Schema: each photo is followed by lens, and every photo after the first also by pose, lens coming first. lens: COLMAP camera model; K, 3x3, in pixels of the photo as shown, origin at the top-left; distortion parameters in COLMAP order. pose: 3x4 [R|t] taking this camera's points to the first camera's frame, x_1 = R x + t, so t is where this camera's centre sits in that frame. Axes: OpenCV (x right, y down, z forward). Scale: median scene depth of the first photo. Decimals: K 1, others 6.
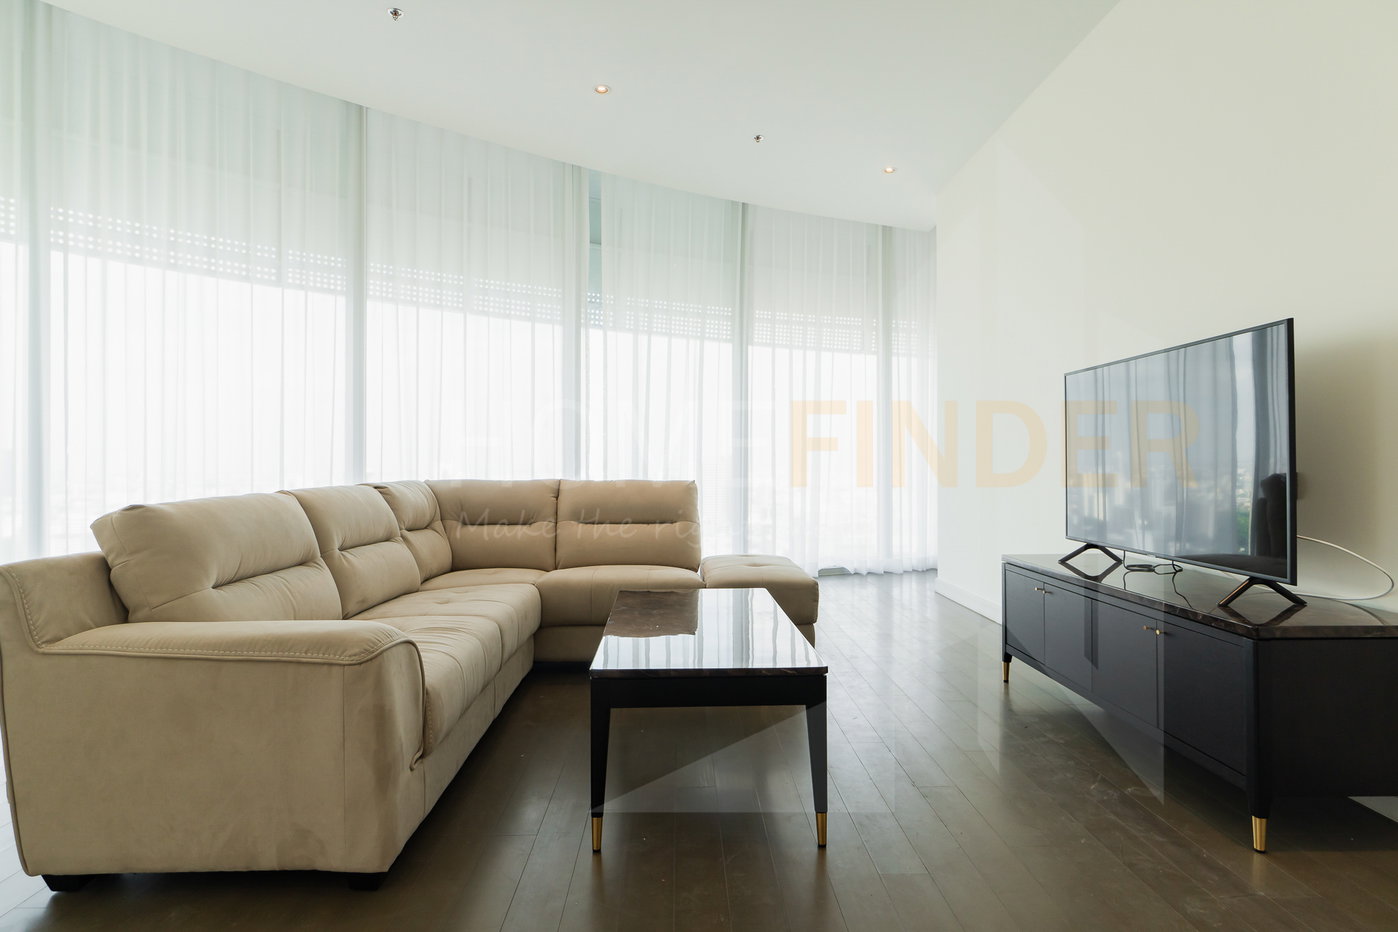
lens RADIAL K [[750.7, 0, 691.8], [0, 750.7, 466.7], [0, 0, 1]] dist [-0.000029, 0.000091]
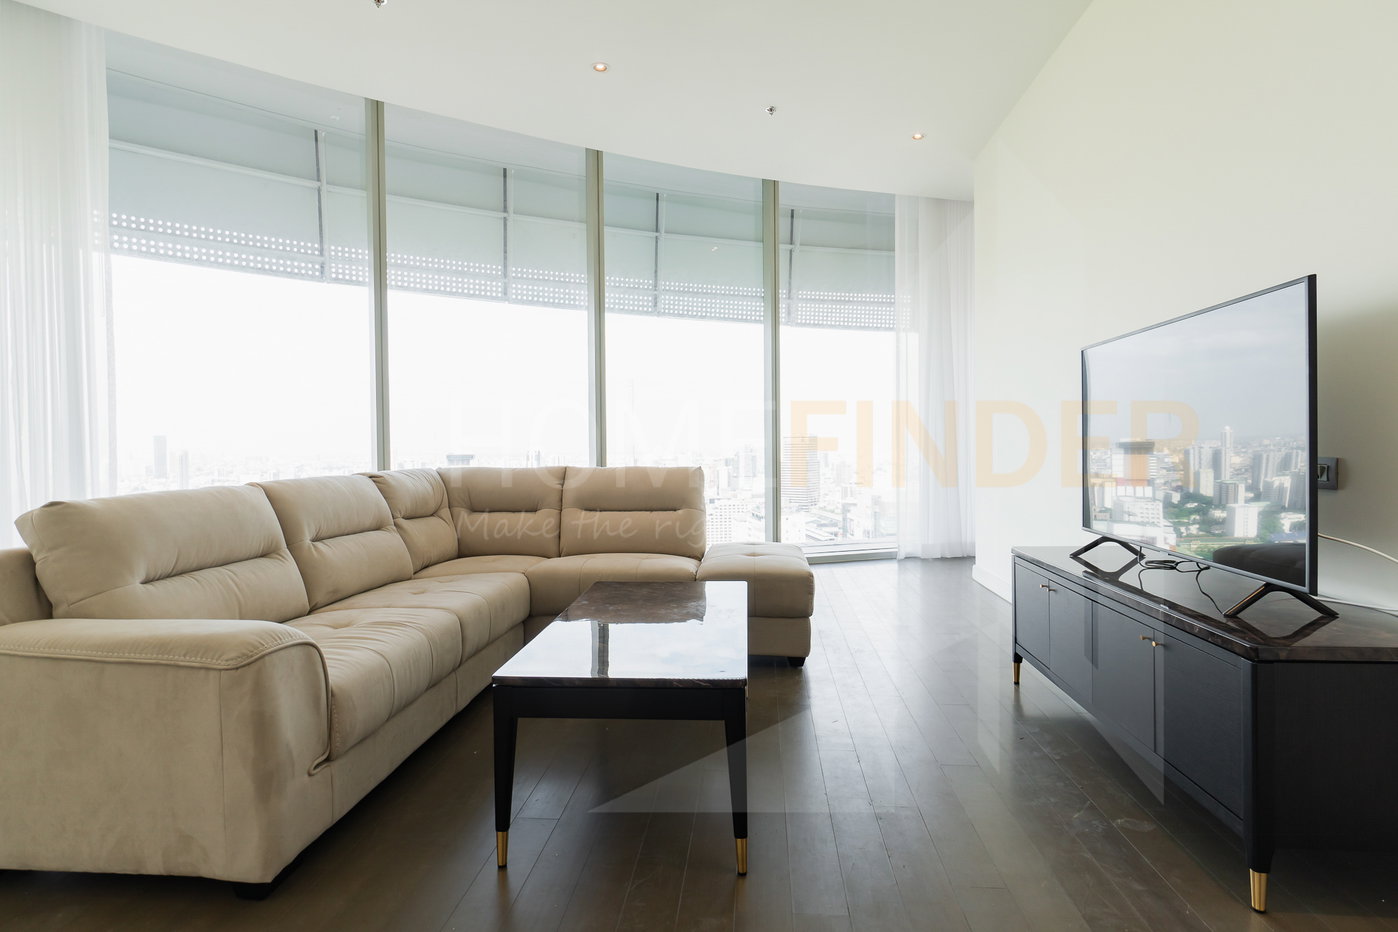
lens RADIAL K [[729.0, 0, 690.4], [0, 729.0, 465.0], [0, 0, 1]] dist [-0.000906, 0.002424]
pose [[0.993959, -0.006029, -0.109584, 0.162604], [0.008667, 0.999684, 0.023615, -0.010230], [0.109407, -0.024422, 0.993697, 0.096255]]
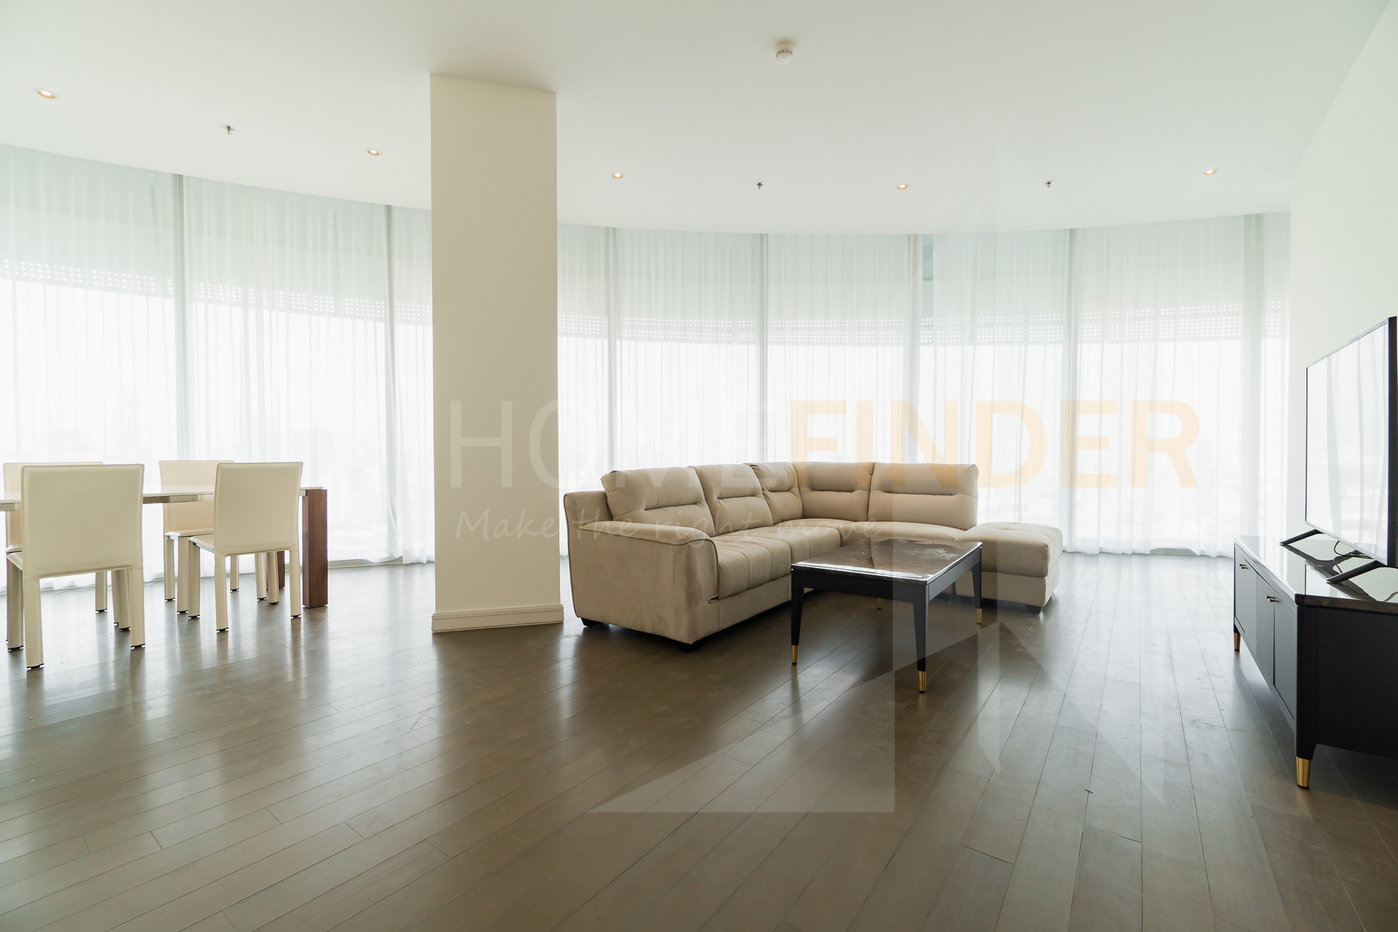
lens RADIAL K [[591.3, 0, 697.0], [0, 591.3, 466.5], [0, 0, 1]] dist [-0.001184, 0.000028]
pose [[0.796019, 0.015317, -0.605078, 0.420688], [-0.000875, 0.999708, 0.024155, -0.003479], [0.605271, -0.018698, 0.795800, -0.216235]]
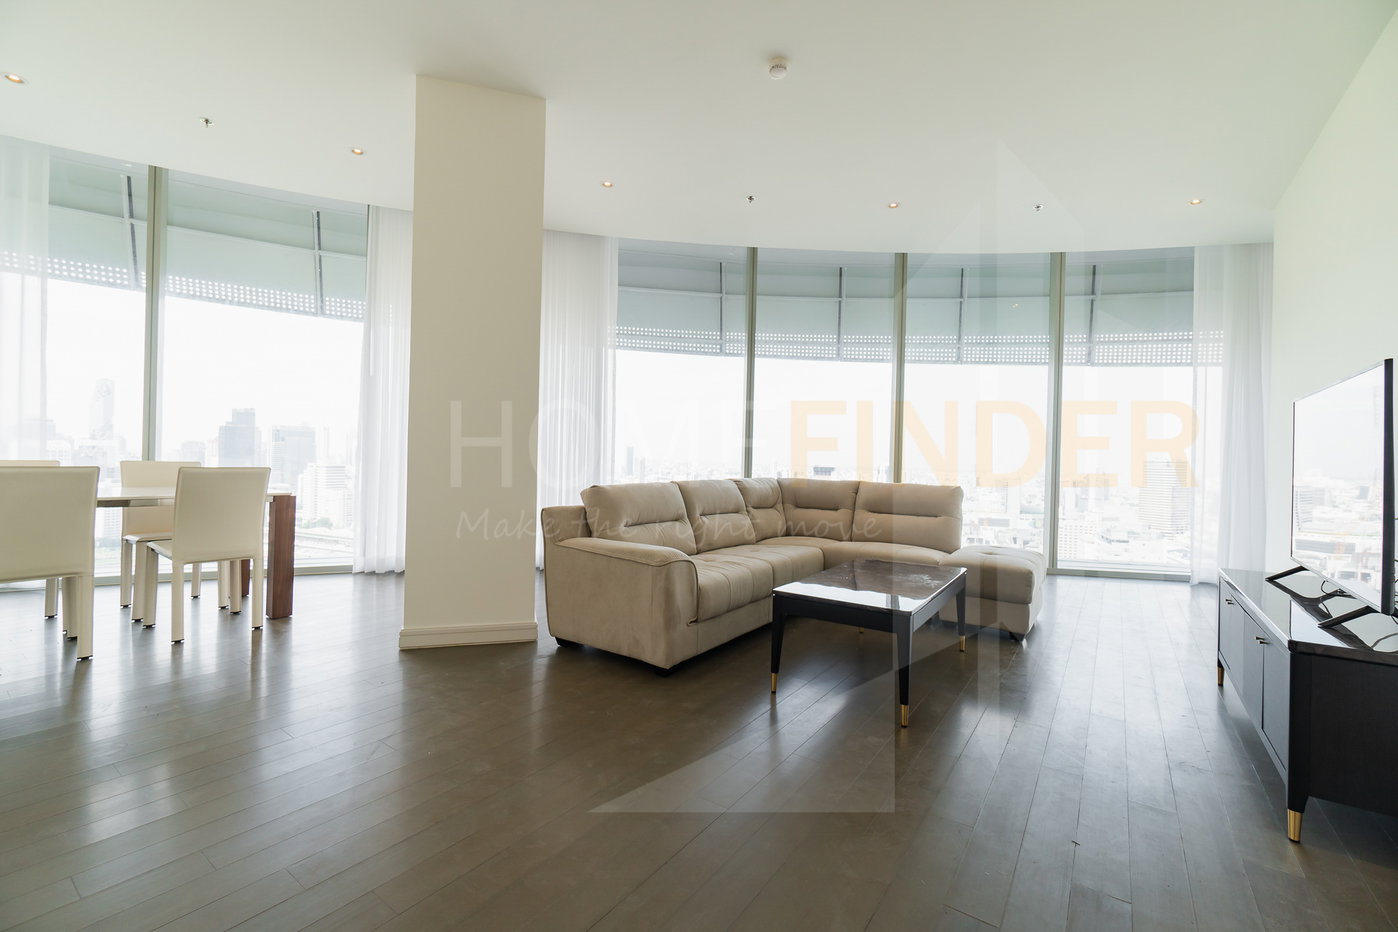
lens RADIAL K [[591.3, 0, 695.6], [0, 591.3, 465.1], [0, 0, 1]] dist [-0.001184, 0.000028]
pose [[0.808974, 0.027436, -0.587204, 0.405580], [-0.027377, 0.999585, 0.008988, -0.024879], [0.587207, 0.008805, 0.809389, -0.186715]]
